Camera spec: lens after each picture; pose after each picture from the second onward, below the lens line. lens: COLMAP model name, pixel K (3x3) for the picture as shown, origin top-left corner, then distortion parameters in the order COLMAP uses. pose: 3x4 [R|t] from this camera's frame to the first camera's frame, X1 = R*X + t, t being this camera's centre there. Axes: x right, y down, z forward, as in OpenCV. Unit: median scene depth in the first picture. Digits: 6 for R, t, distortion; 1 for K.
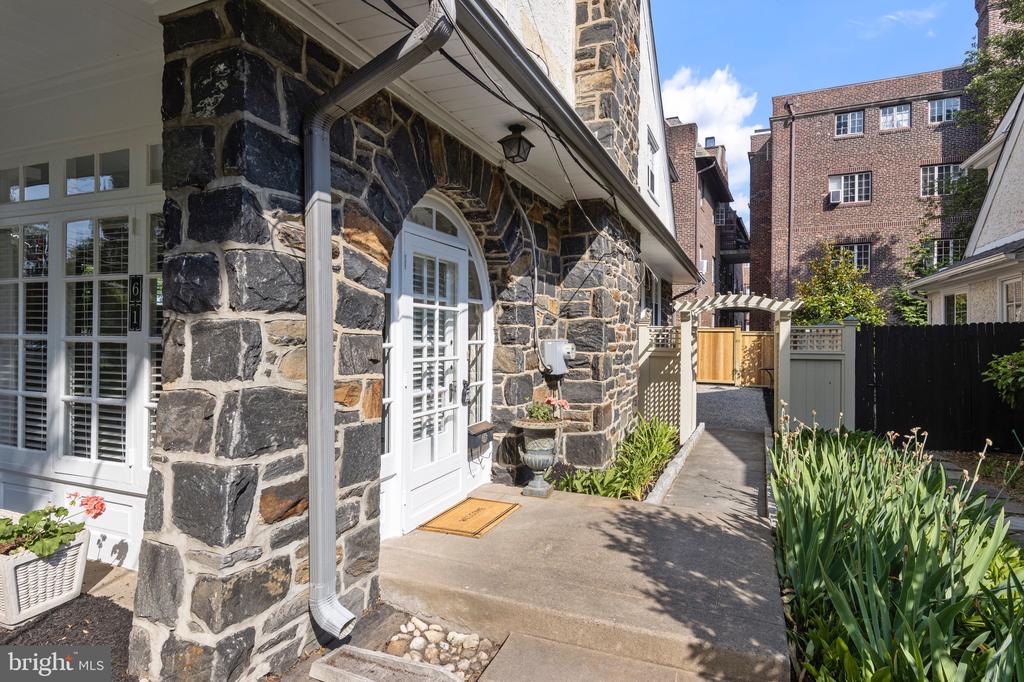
lens RADIAL K [[574.9, 0, 512.0], [0, 574.9, 341.0], [0, 0, 1]] dist [-0.000010, 0.000060]
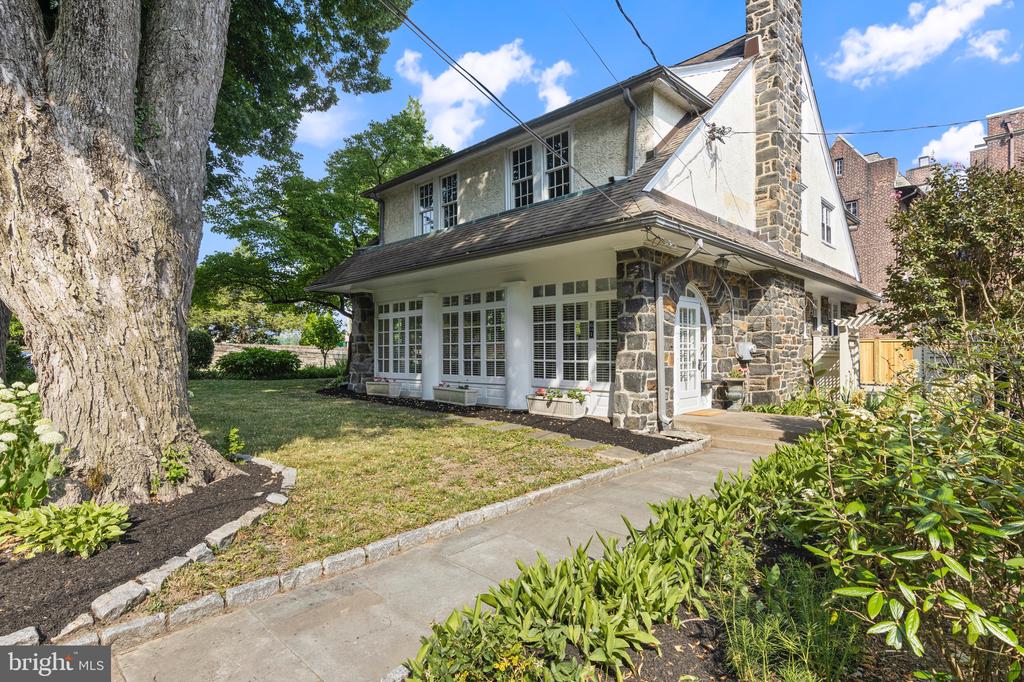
lens RADIAL K [[521.4, 0, 507.2], [0, 521.4, 344.7], [0, 0, 1]] dist [0.004482, -0.000970]
pose [[0.925964, -0.011576, -0.377435, -0.004350], [0.002784, 0.999712, -0.023833, 0.052090], [0.377602, 0.021017, 0.925730, -1.119327]]
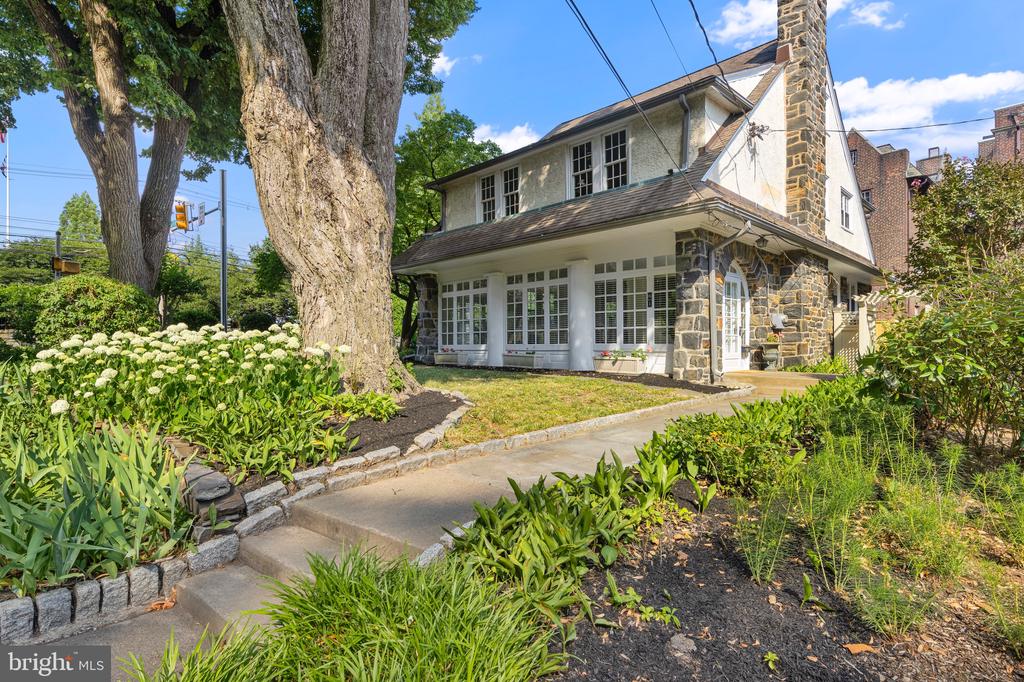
lens RADIAL K [[516.4, 0, 508.2], [0, 516.4, 339.6], [0, 0, 1]] dist [0.000030, 0.000339]
pose [[0.920502, -0.010141, -0.390606, -0.124498], [0.004085, 0.999858, -0.016333, 0.148861], [0.390716, 0.013439, 0.920413, -1.483450]]
